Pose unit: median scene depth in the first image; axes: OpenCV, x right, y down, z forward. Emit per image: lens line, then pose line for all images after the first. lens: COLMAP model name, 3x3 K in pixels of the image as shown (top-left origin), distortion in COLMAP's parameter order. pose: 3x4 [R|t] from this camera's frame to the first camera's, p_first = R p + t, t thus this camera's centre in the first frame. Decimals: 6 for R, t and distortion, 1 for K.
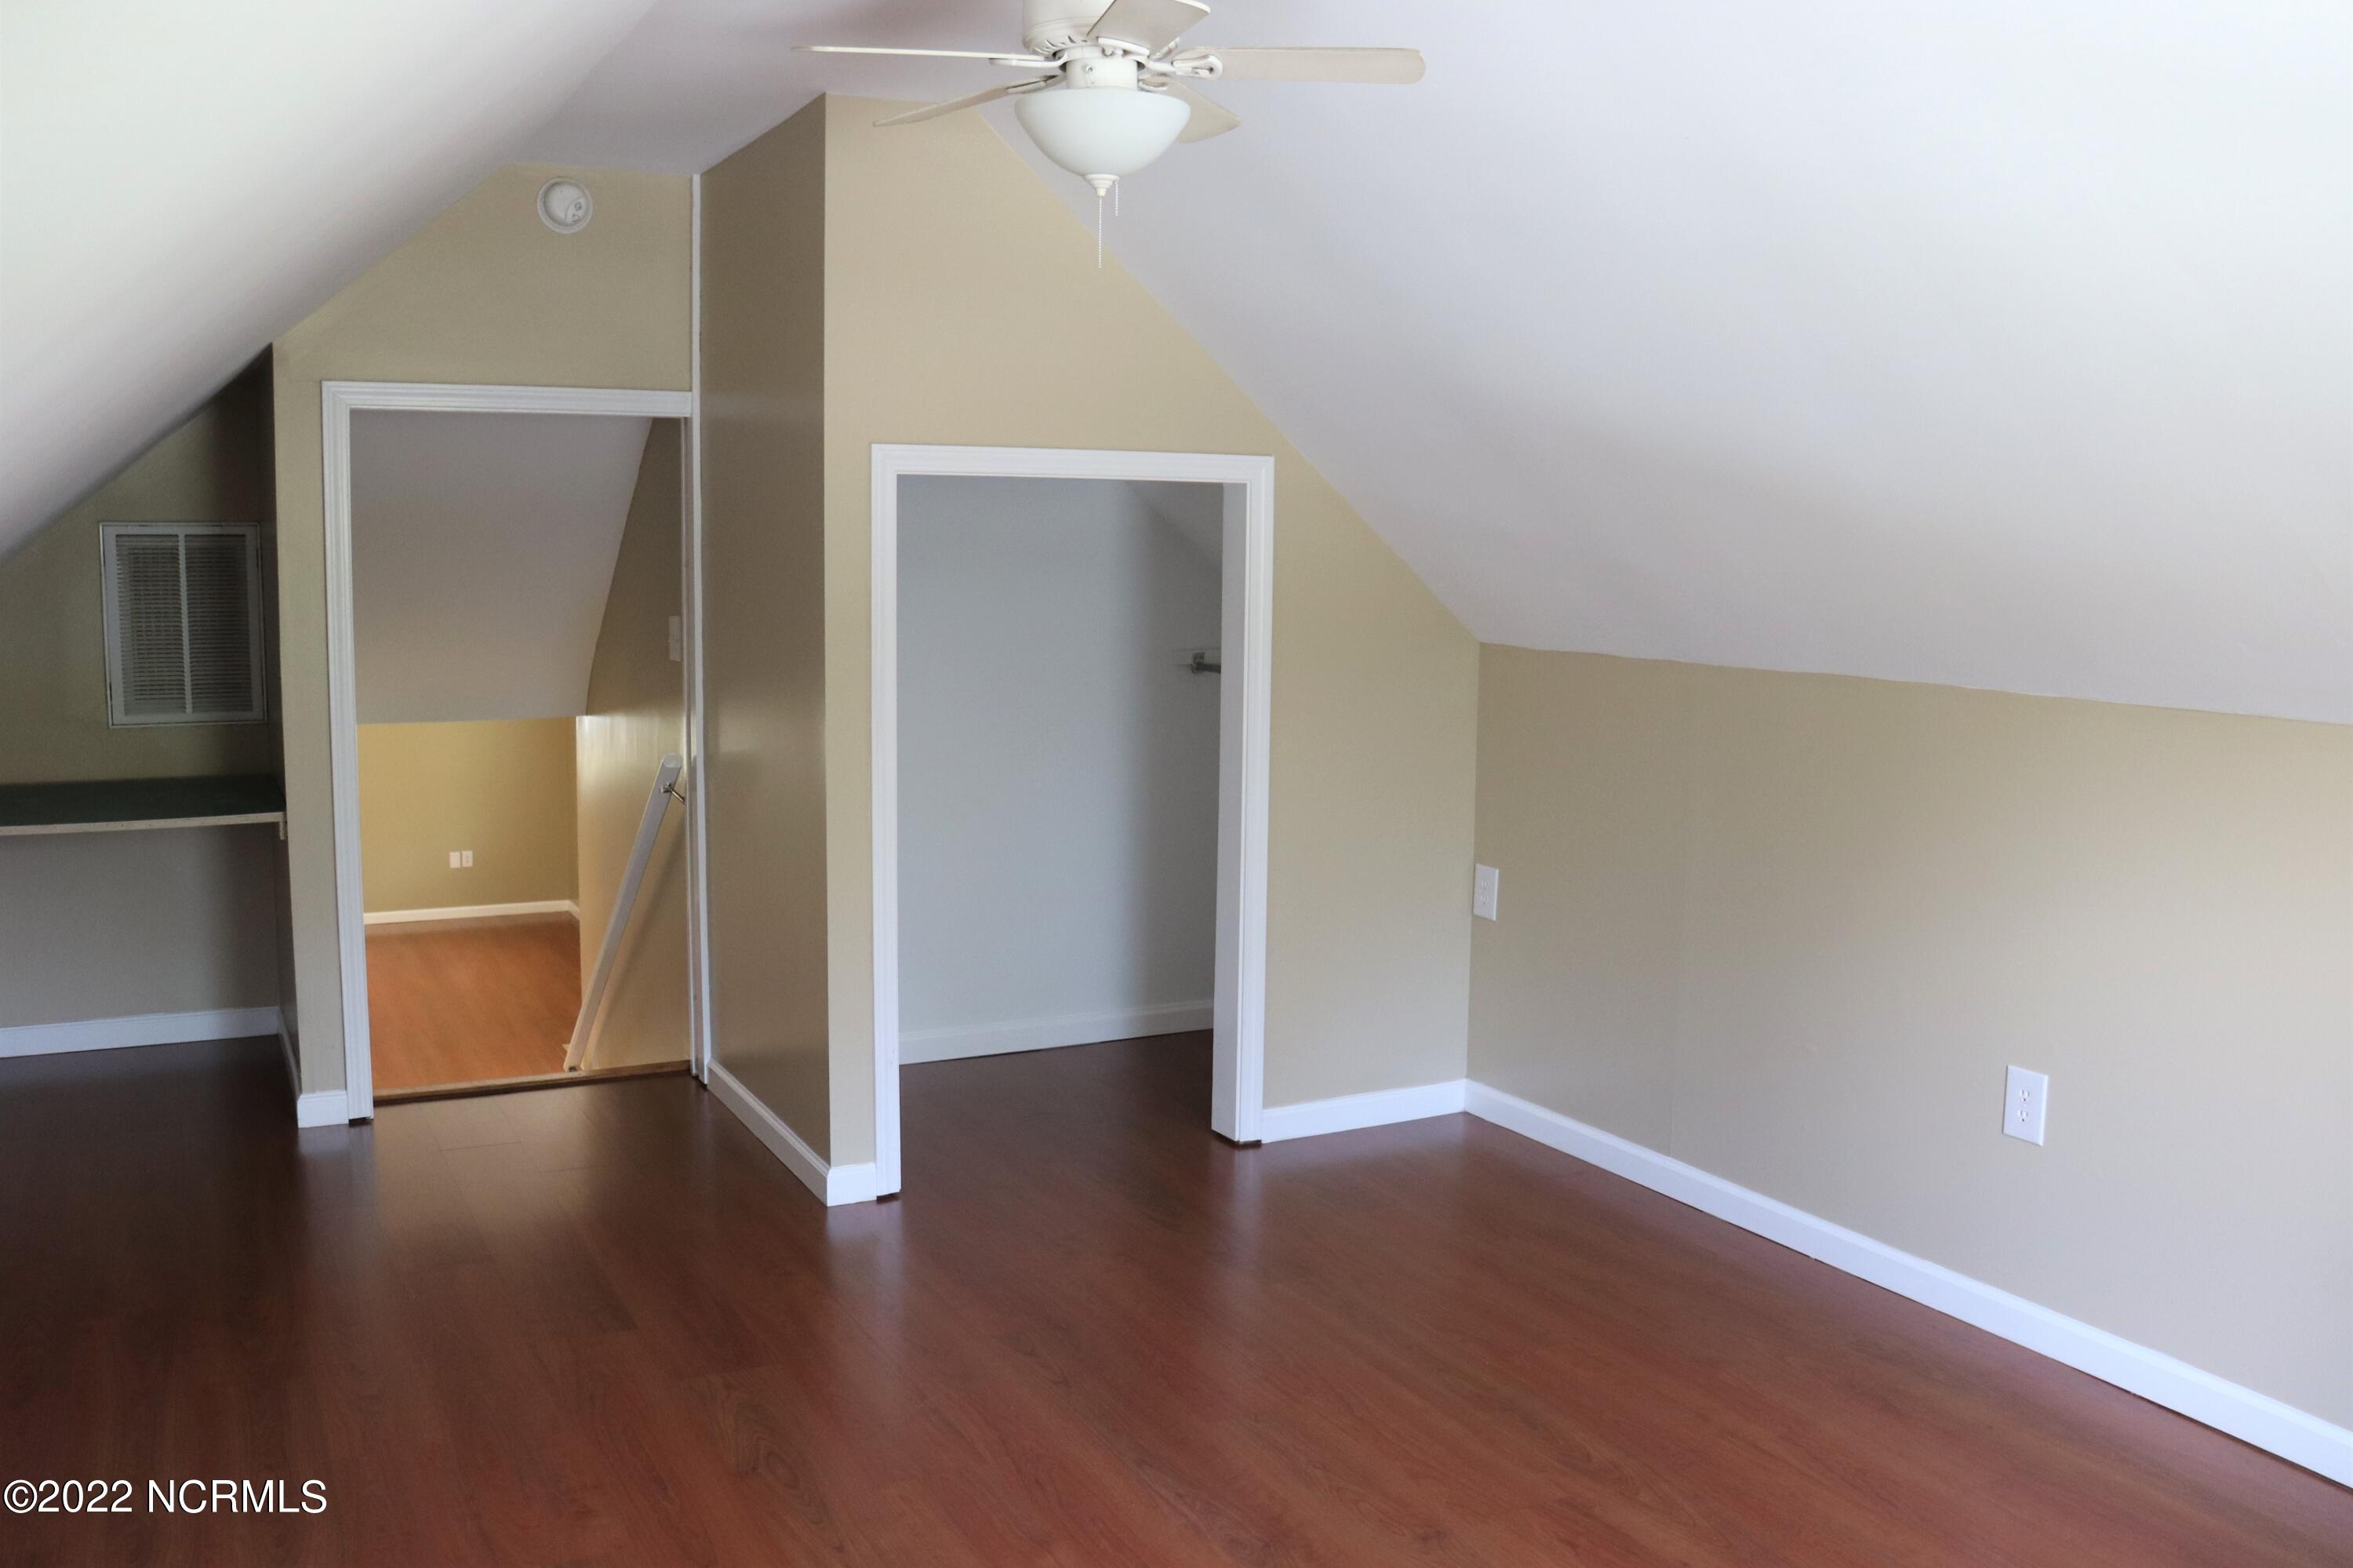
lens RADIAL K [[1956.3, 0, 1176.5], [0, 1956.3, 784.0], [0, 0, 1]] dist [-0.191128, 0.174067]
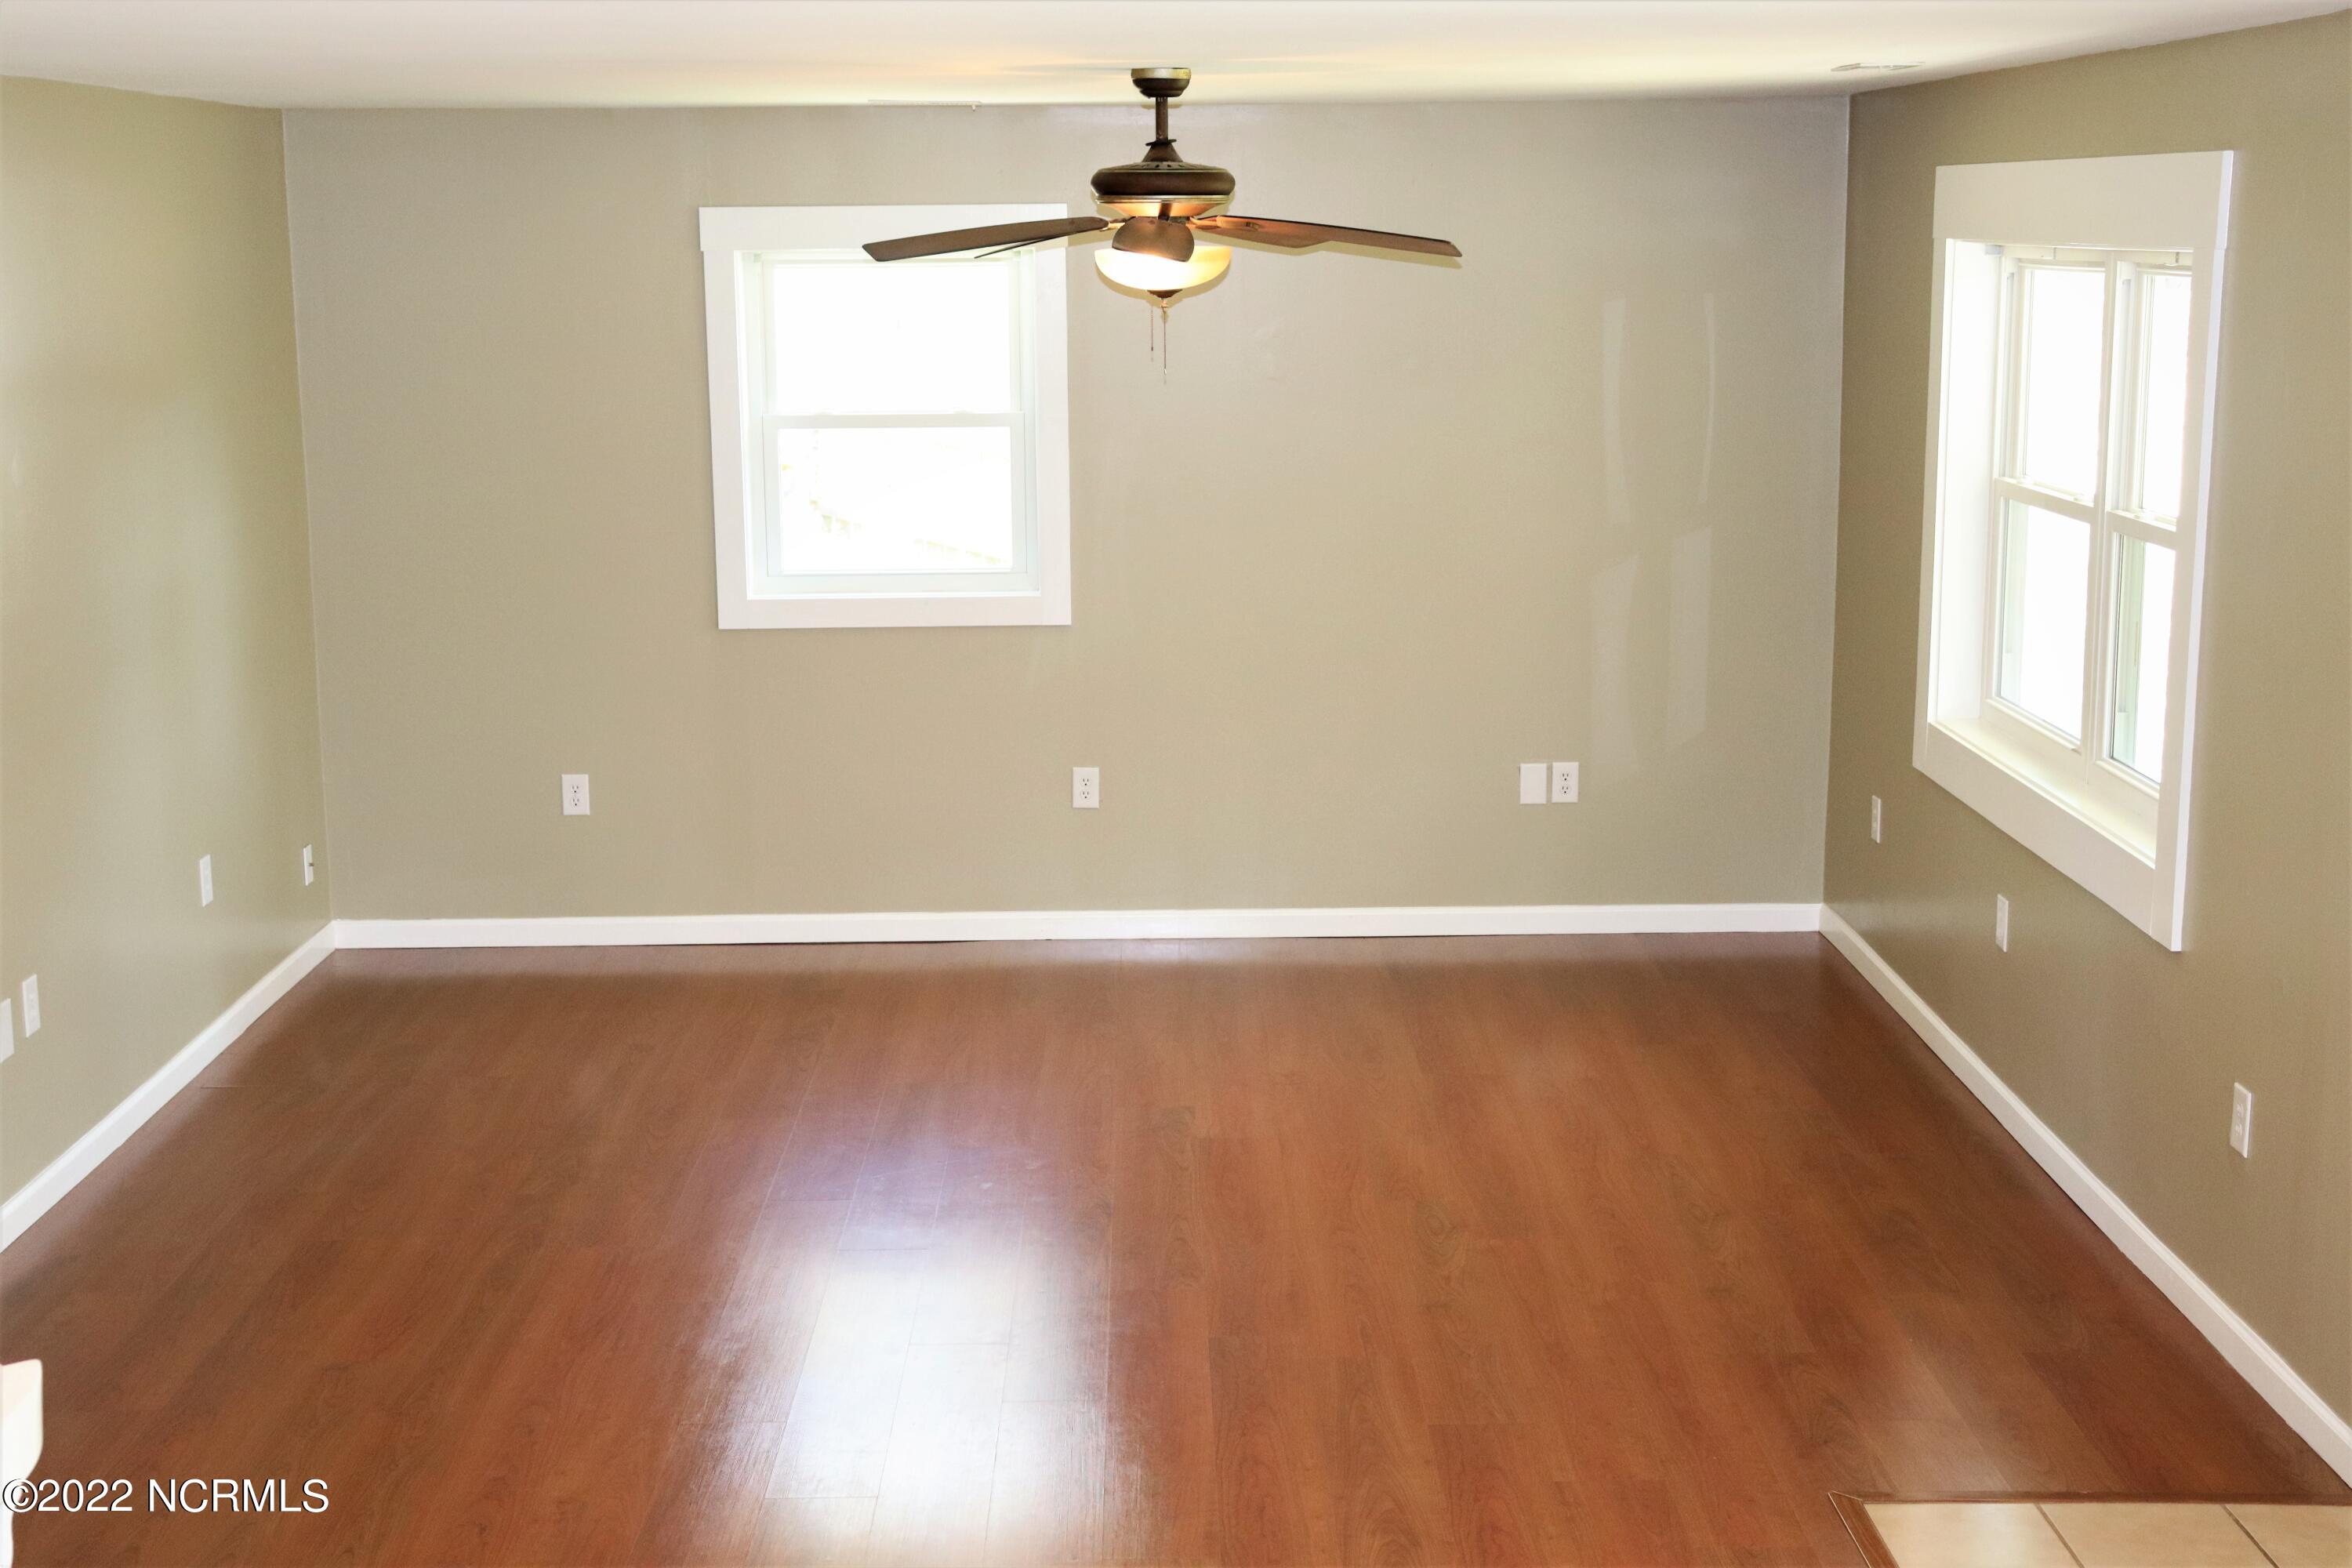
lens RADIAL K [[3221.1, 0, 1176.0], [0, 3221.1, 784.0], [0, 0, 1]] dist [0.012088, 1.708707]
pose [[0.888652, 0.064518, -0.454022, -0.146988], [-0.038774, 0.997079, 0.065796, -0.000420], [0.456941, -0.040865, 0.888558, 0.389758]]
